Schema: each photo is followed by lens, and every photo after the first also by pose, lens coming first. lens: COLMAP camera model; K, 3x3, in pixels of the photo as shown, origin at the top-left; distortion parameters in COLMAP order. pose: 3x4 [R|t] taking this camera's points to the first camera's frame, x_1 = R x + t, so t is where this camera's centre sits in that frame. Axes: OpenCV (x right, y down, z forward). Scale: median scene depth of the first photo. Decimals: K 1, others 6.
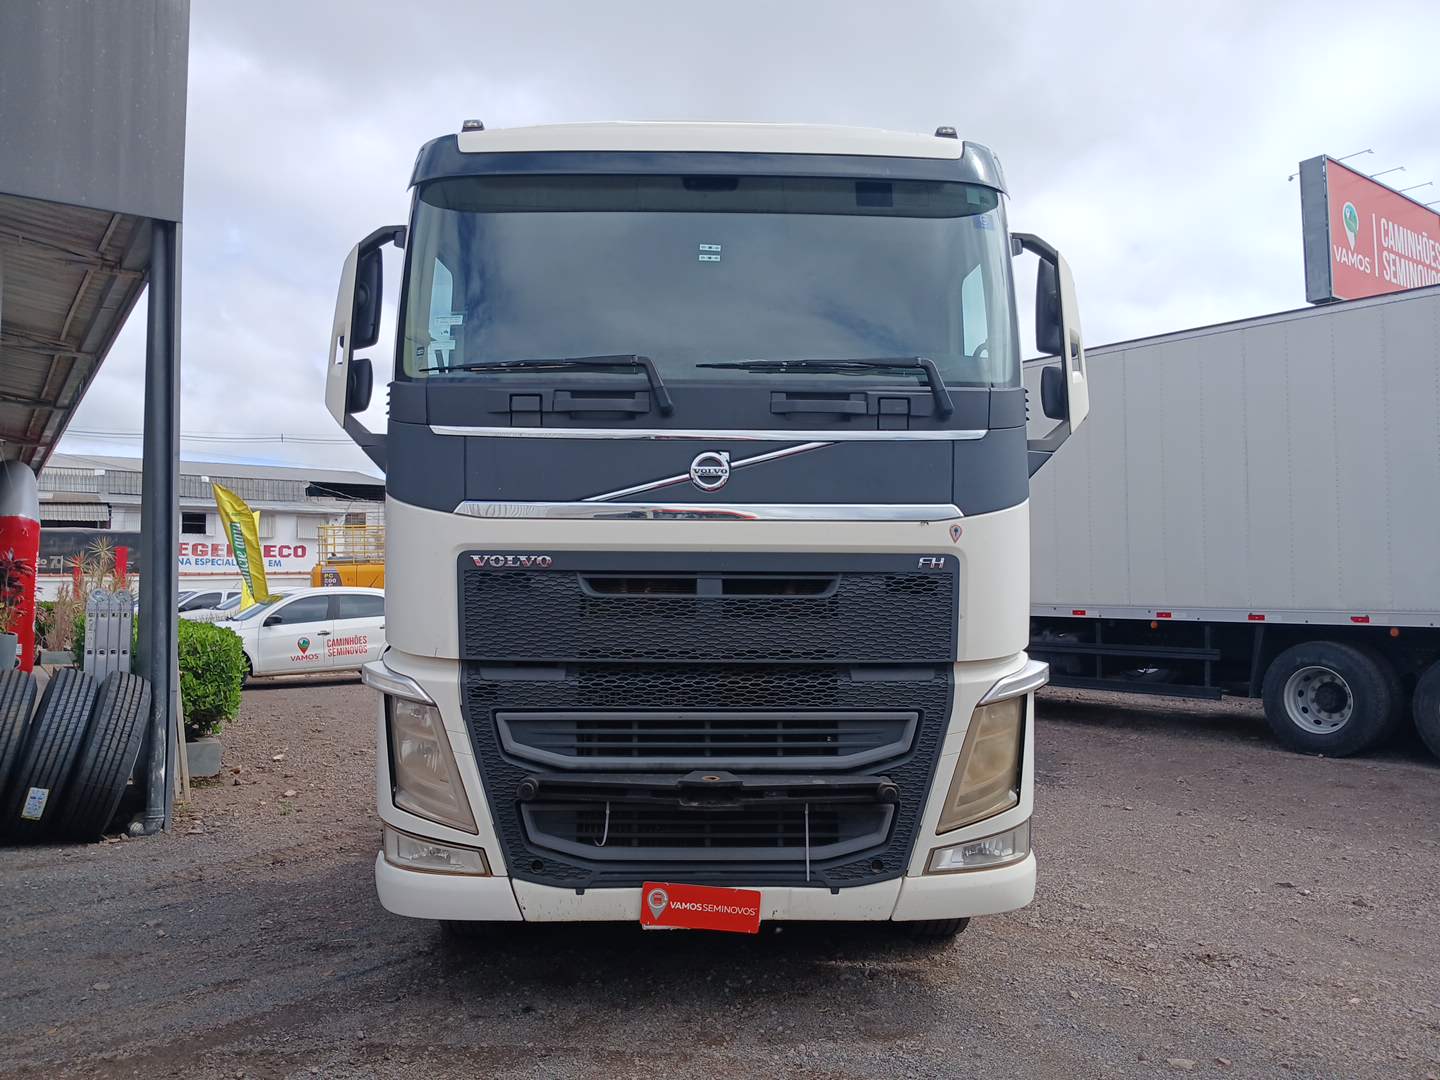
lens RADIAL K [[1086.9, 0, 720.0], [0, 1086.9, 540.0], [0, 0, 1]] dist [0.097394, -0.202552]
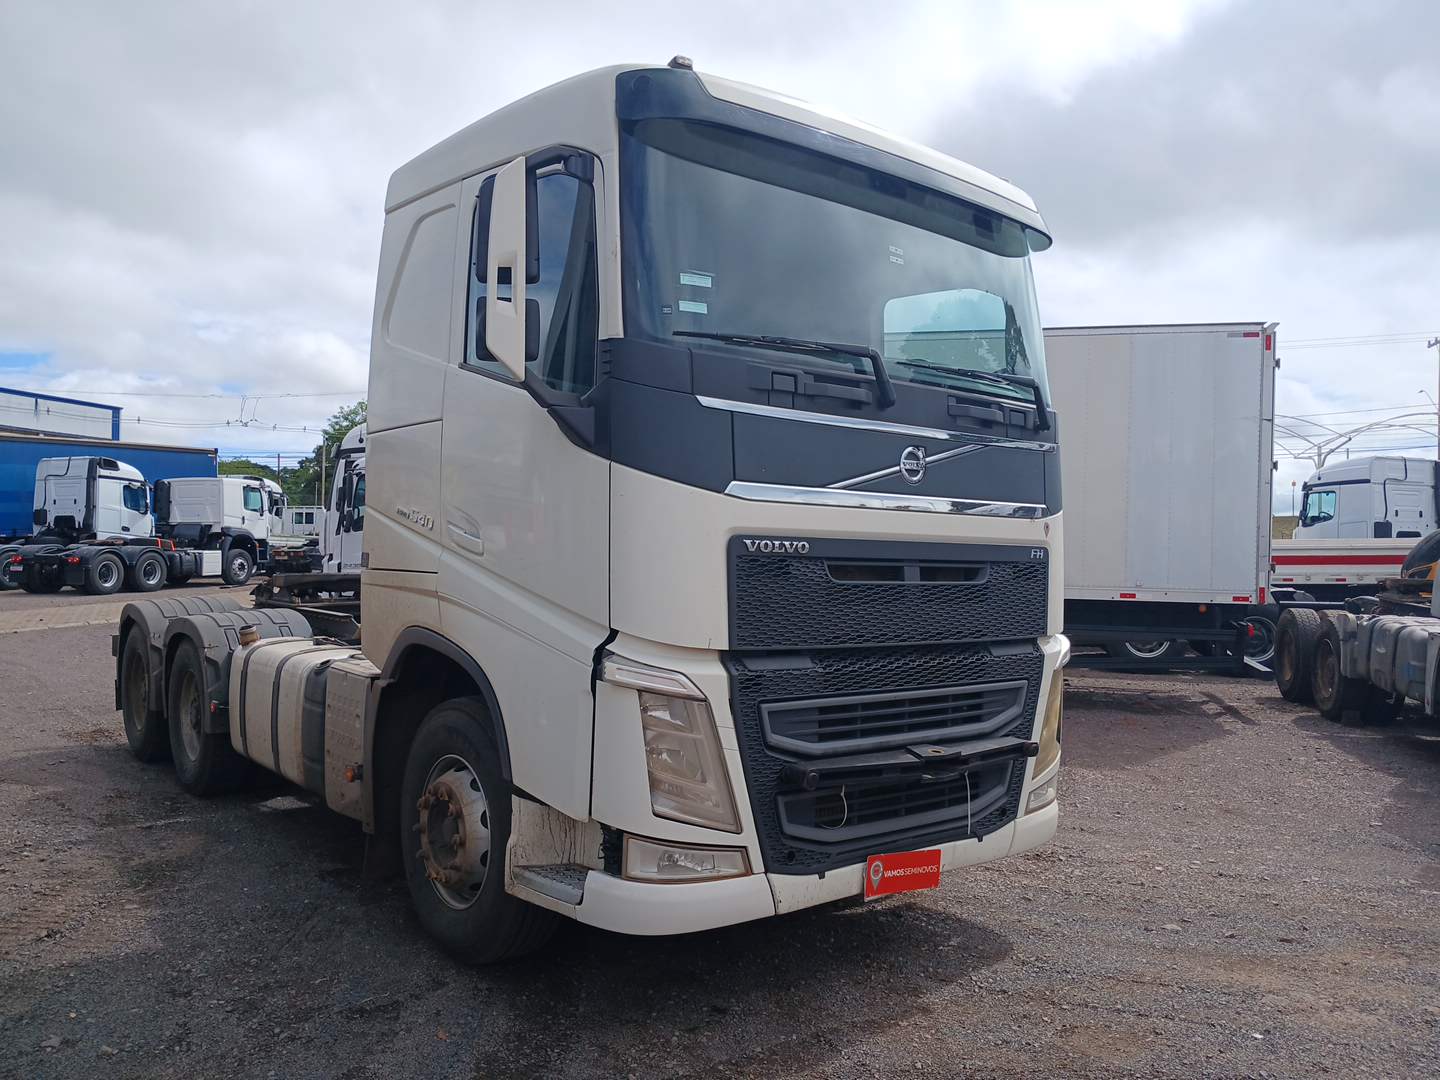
lens RADIAL K [[1086.9, 0, 720.0], [0, 1086.9, 540.0], [0, 0, 1]] dist [0.097394, -0.202552]
pose [[0.791158, 0.021714, 0.611226, -0.815879], [-0.042930, 0.998876, 0.020082, -0.003577], [-0.610103, -0.042128, 0.791201, 0.270844]]
